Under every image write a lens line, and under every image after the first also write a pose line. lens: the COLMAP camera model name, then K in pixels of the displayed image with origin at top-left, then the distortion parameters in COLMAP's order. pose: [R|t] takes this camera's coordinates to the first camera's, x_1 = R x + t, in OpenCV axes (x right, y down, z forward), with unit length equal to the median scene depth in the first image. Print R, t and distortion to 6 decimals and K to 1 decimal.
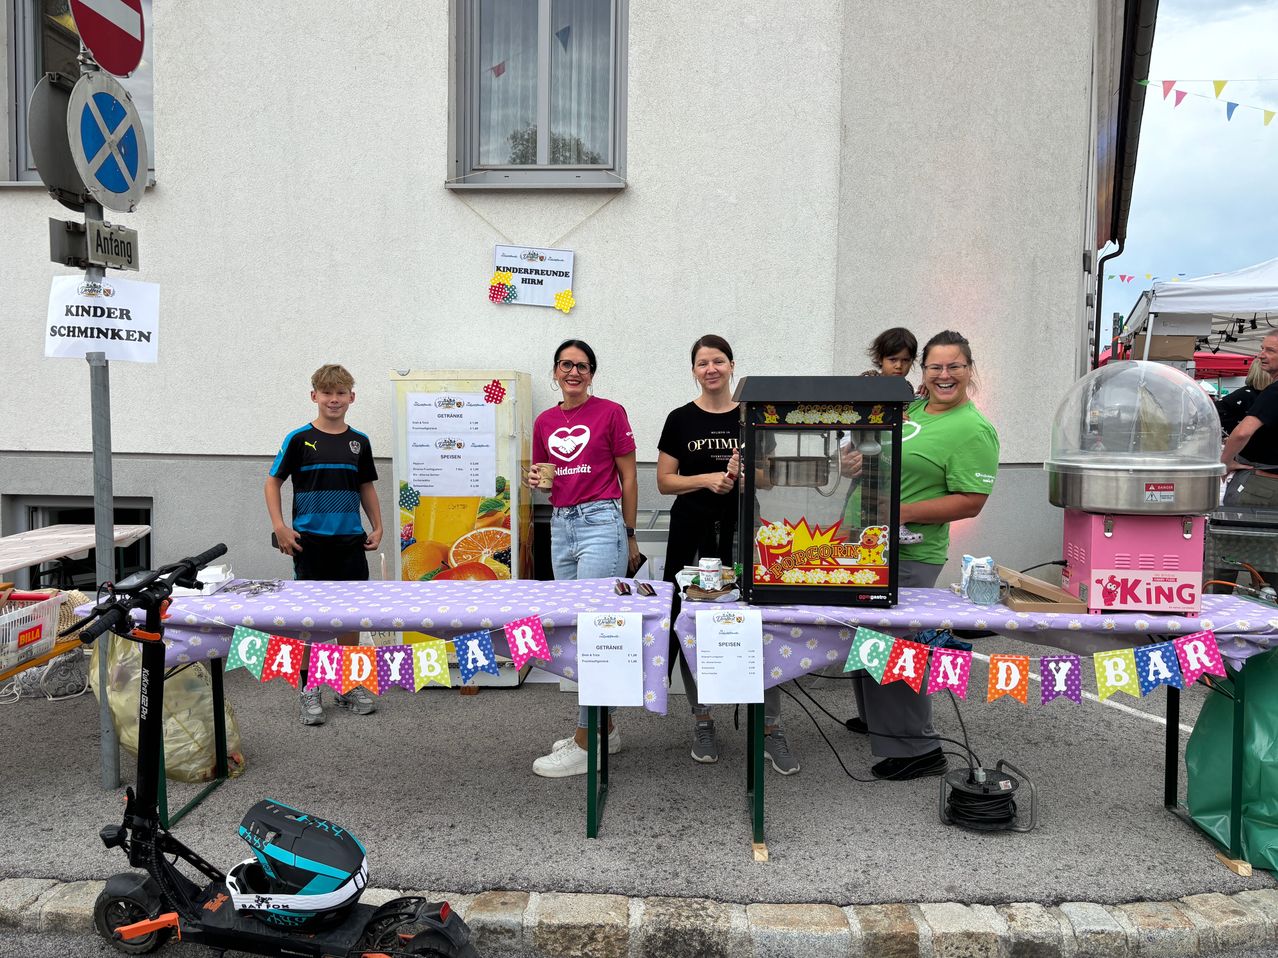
lens RADIAL K [[1017.2, 0, 639.0], [0, 1017.2, 479.0], [0, 0, 1]] dist [0.050828, 0.000377]
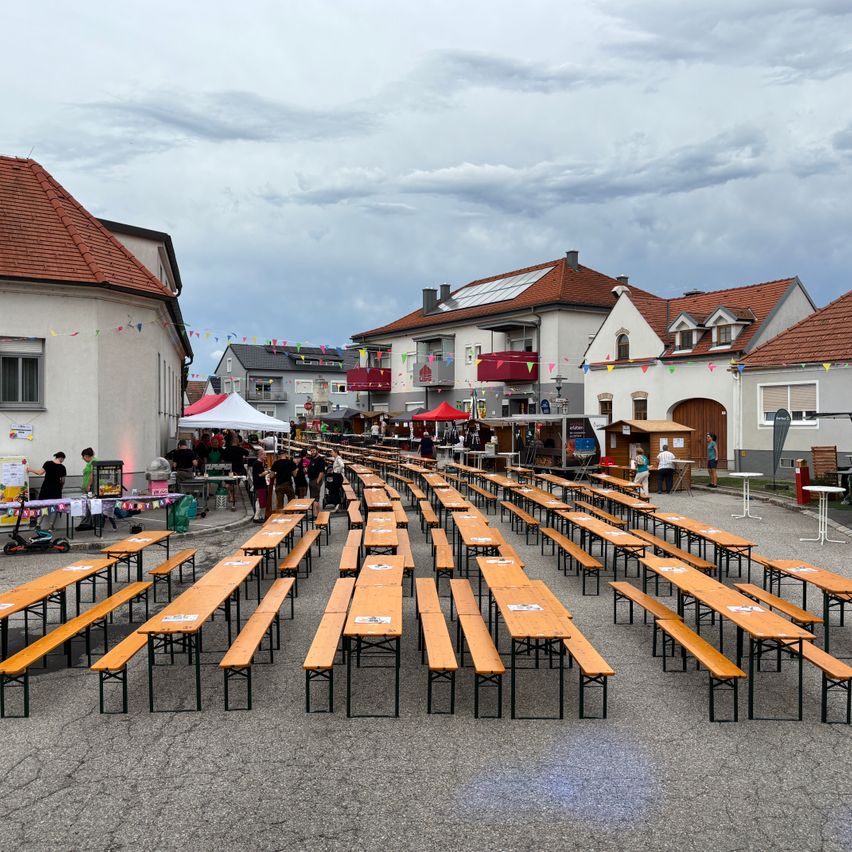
lens RADIAL K [[865.4, 0, 426.0], [0, 865.4, 426.0], [0, 0, 1]] dist [0.132422, -0.503196]
pose [[0.792944, -0.016021, 0.609084, -1.482440], [0.050192, 0.997974, -0.039093, -0.008497], [-0.607224, 0.061569, 0.792142, -4.278289]]
